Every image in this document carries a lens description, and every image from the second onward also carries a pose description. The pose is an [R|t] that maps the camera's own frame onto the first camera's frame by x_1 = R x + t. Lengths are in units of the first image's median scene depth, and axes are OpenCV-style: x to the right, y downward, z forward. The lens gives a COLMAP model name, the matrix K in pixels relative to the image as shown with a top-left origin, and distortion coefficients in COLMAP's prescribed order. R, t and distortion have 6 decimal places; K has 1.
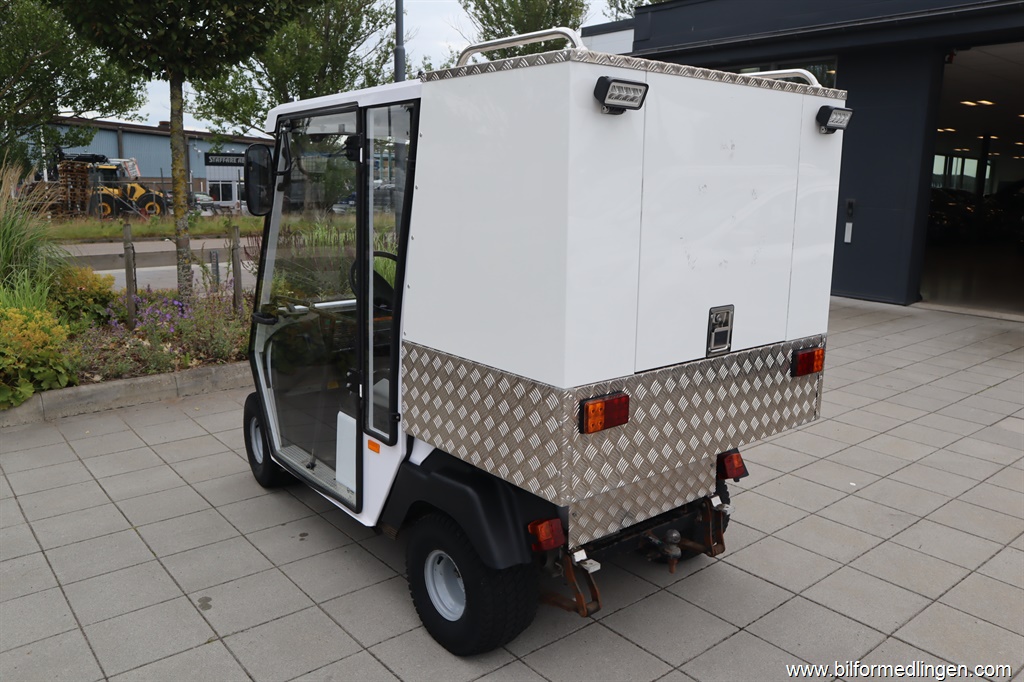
lens RADIAL K [[800.3, 0, 512.0], [0, 800.3, 341.0], [0, 0, 1]] dist [-0.105592, 0.091884]
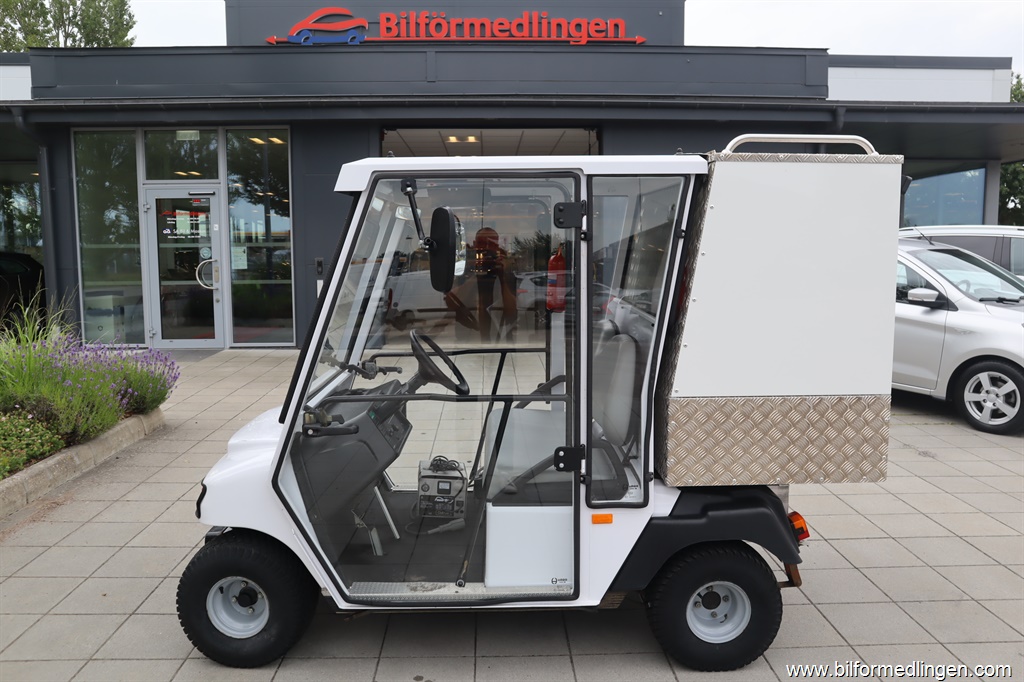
lens RADIAL K [[800.3, 0, 512.0], [0, 800.3, 341.0], [0, 0, 1]] dist [-0.105592, 0.091884]
pose [[0.616350, -0.107963, 0.780036, -0.934672], [0.166470, 0.986034, 0.004937, -0.100780], [-0.769676, 0.126810, 0.625715, 0.430629]]
